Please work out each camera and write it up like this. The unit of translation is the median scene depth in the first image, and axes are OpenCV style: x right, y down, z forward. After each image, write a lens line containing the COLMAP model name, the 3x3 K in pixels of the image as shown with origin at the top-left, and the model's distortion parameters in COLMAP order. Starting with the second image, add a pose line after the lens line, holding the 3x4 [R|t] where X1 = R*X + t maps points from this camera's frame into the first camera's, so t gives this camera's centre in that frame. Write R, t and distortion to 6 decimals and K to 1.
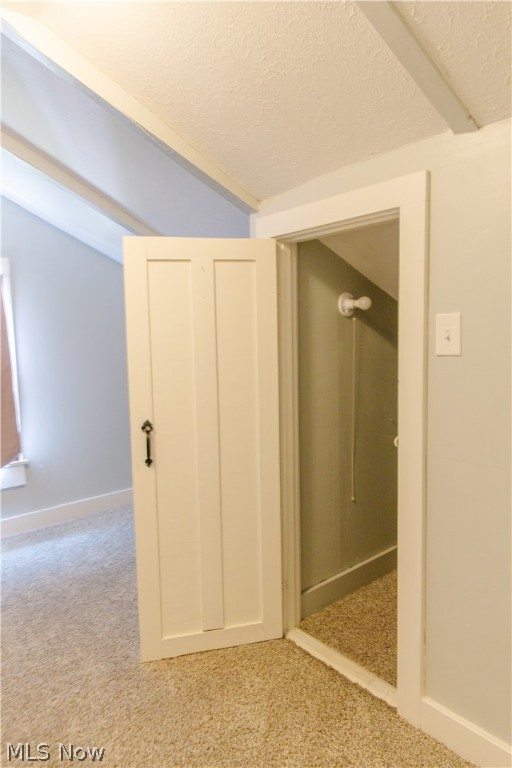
lens RADIAL K [[517.1, 0, 258.7], [0, 517.1, 384.4], [0, 0, 1]] dist [0.002906, -0.003794]
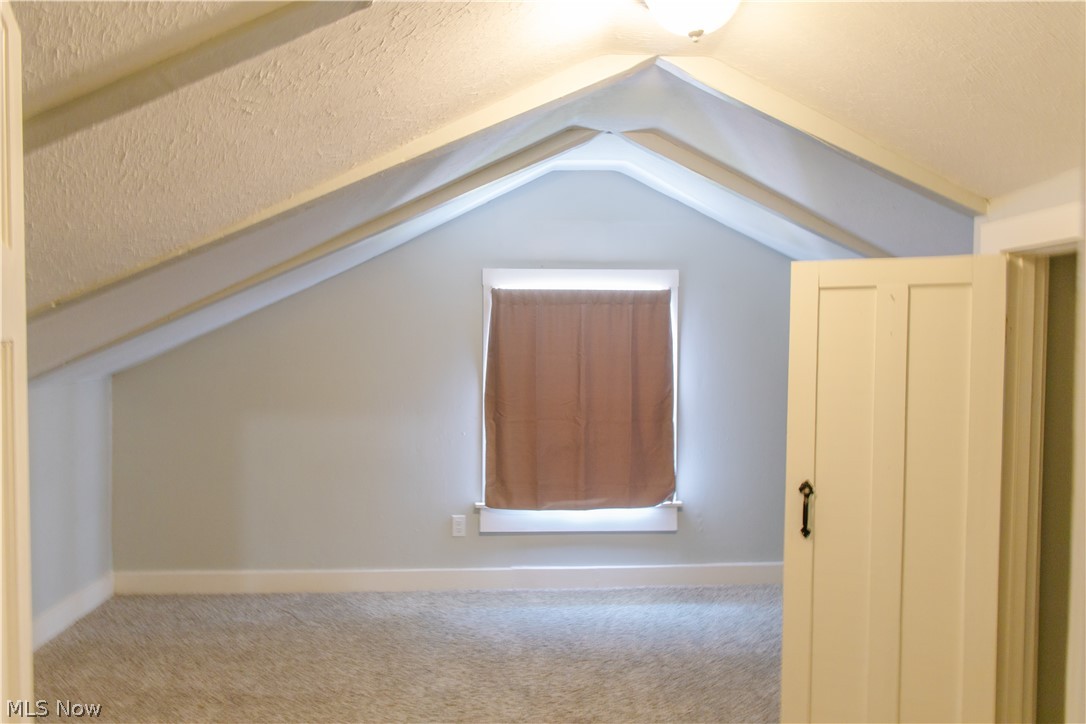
lens RADIAL K [[731.2, 0, 542.5], [0, 731.2, 360.3], [0, 0, 1]] dist [0.002906, -0.003794]
pose [[0.797578, 0.047028, -0.601380, 0.110775], [-0.082279, 0.996120, -0.031224, -0.040030], [0.597578, 0.074385, 0.798353, -0.152993]]
